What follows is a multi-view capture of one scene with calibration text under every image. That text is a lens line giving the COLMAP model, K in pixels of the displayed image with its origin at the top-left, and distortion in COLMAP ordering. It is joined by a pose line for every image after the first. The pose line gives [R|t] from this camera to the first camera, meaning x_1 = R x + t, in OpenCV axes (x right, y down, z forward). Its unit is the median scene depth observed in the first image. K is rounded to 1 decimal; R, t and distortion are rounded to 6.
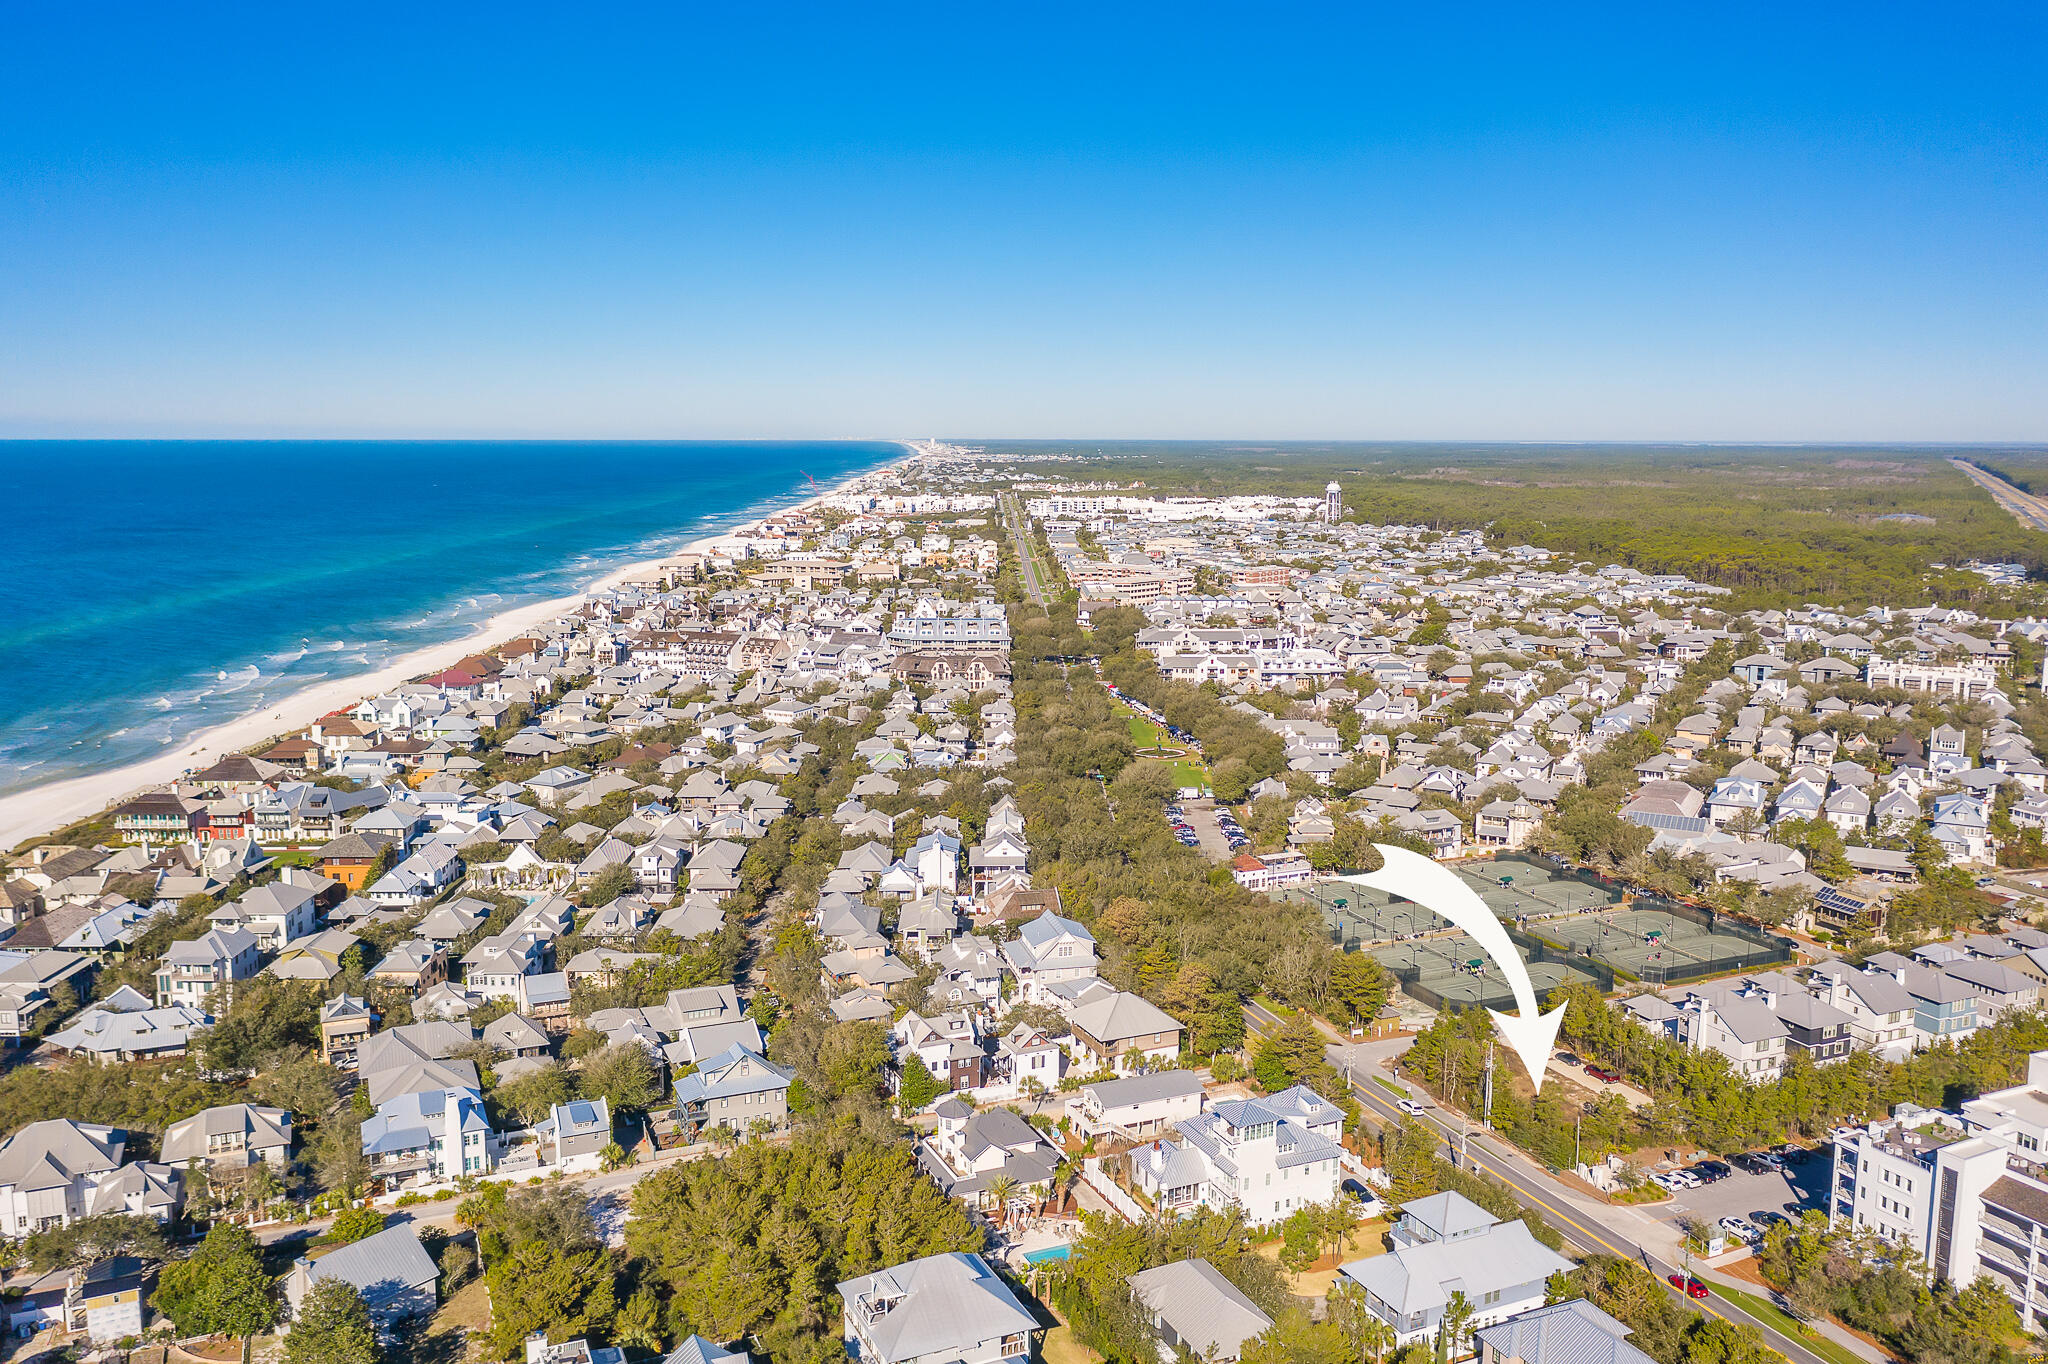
lens RADIAL K [[1631.6, 0, 1043.0], [0, 1631.6, 681.0], [0, 0, 1]] dist [-0.010630, 0.005381]
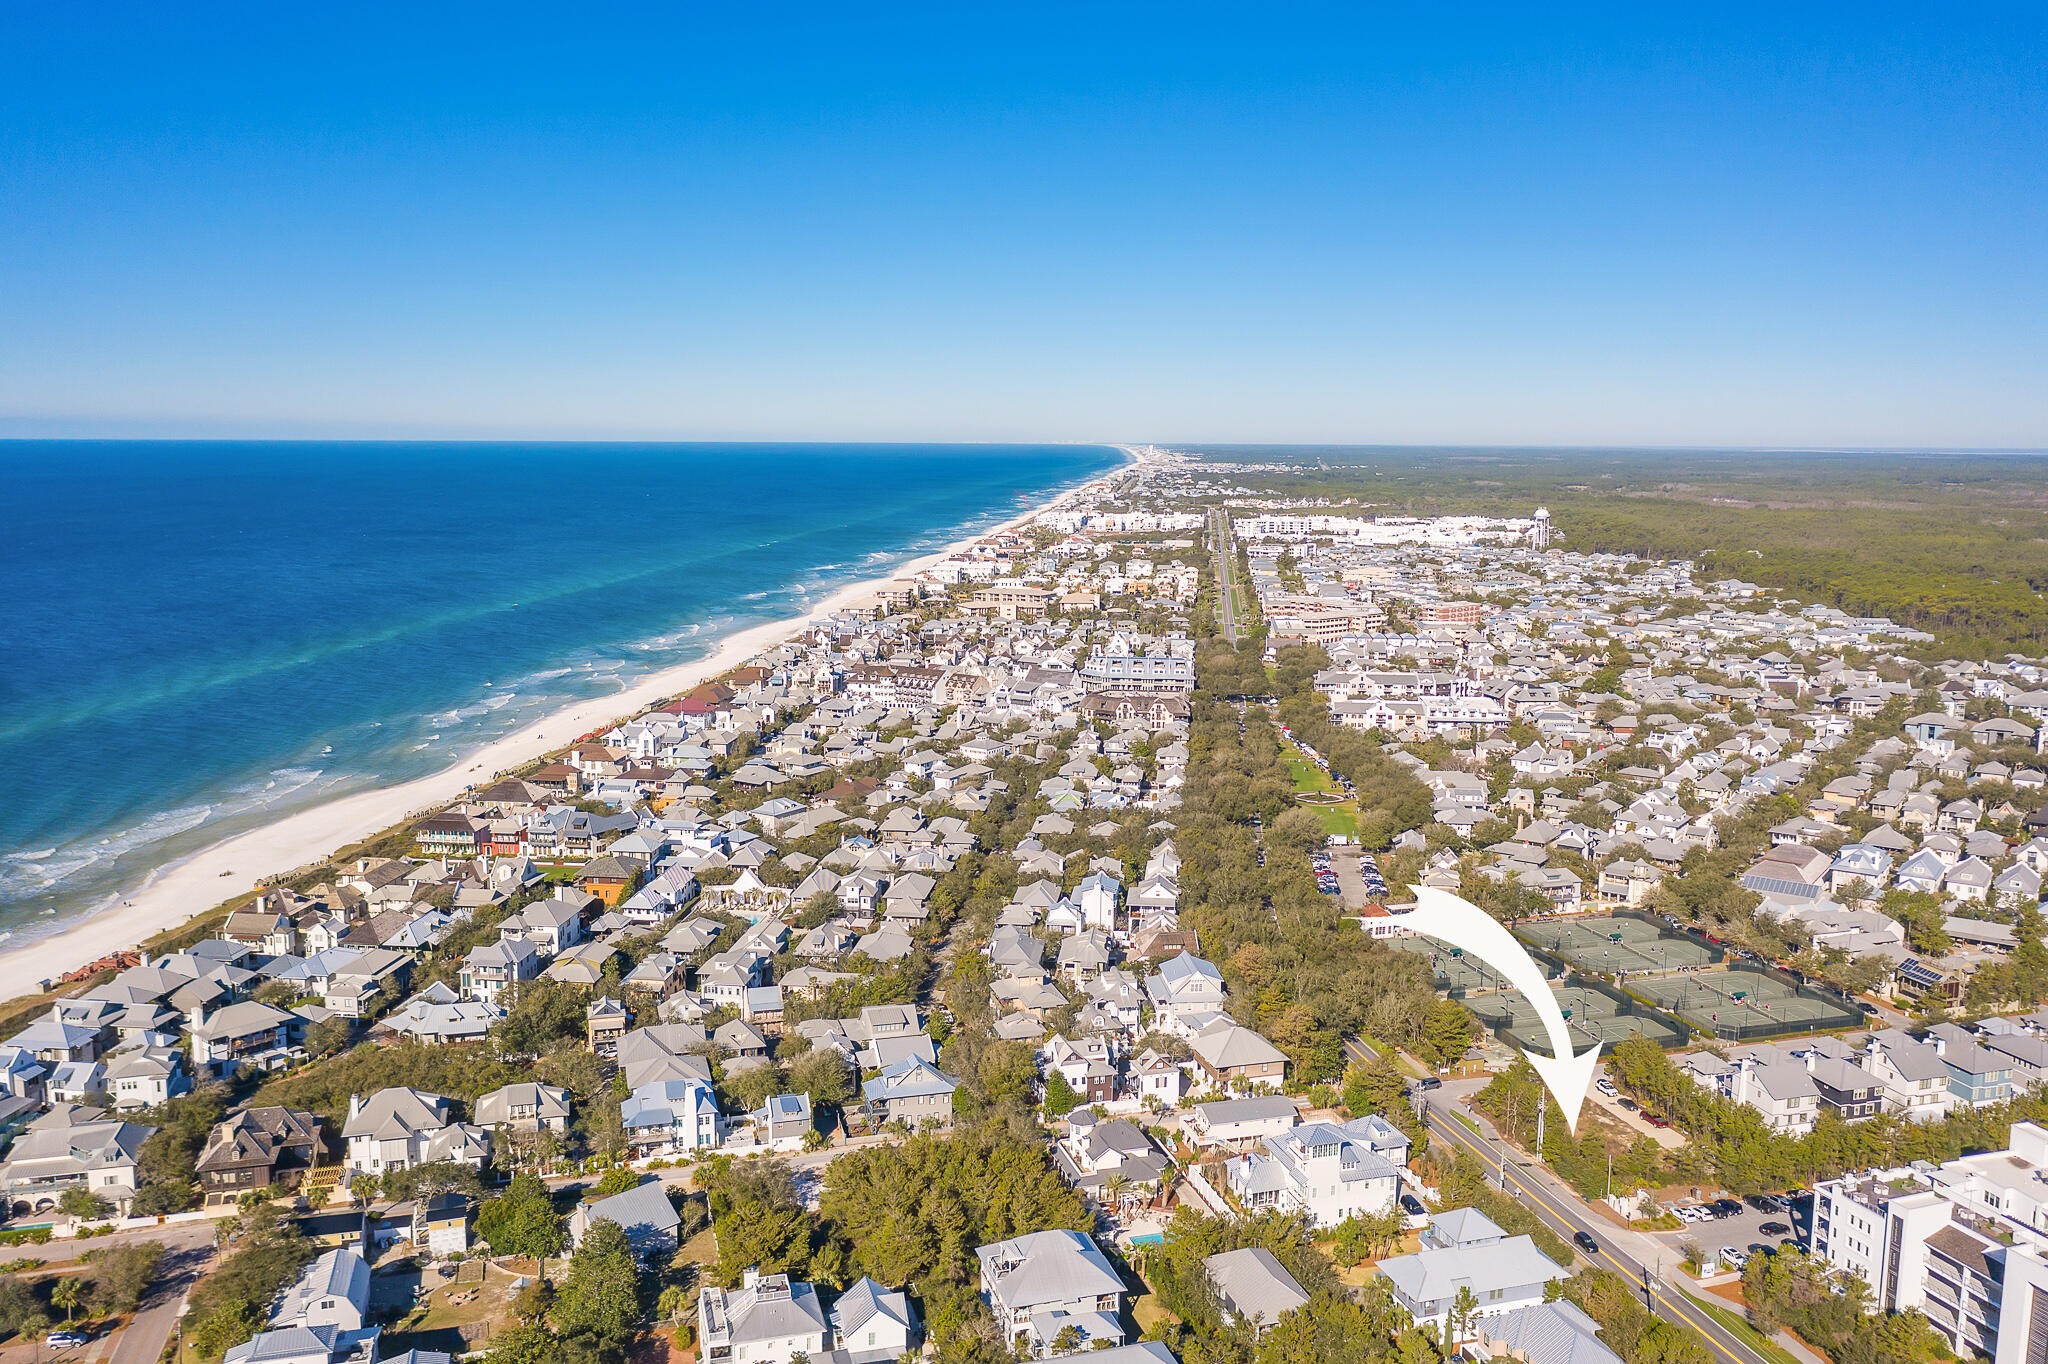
lens RADIAL K [[1631.6, 0, 1043.0], [0, 1631.6, 681.0], [0, 0, 1]] dist [-0.010630, 0.005381]
pose [[0.991185, 0.022448, -0.130567, 0.044896], [-0.022865, 0.999737, -0.001695, -0.042240], [0.130494, 0.004666, 0.991438, -0.147831]]
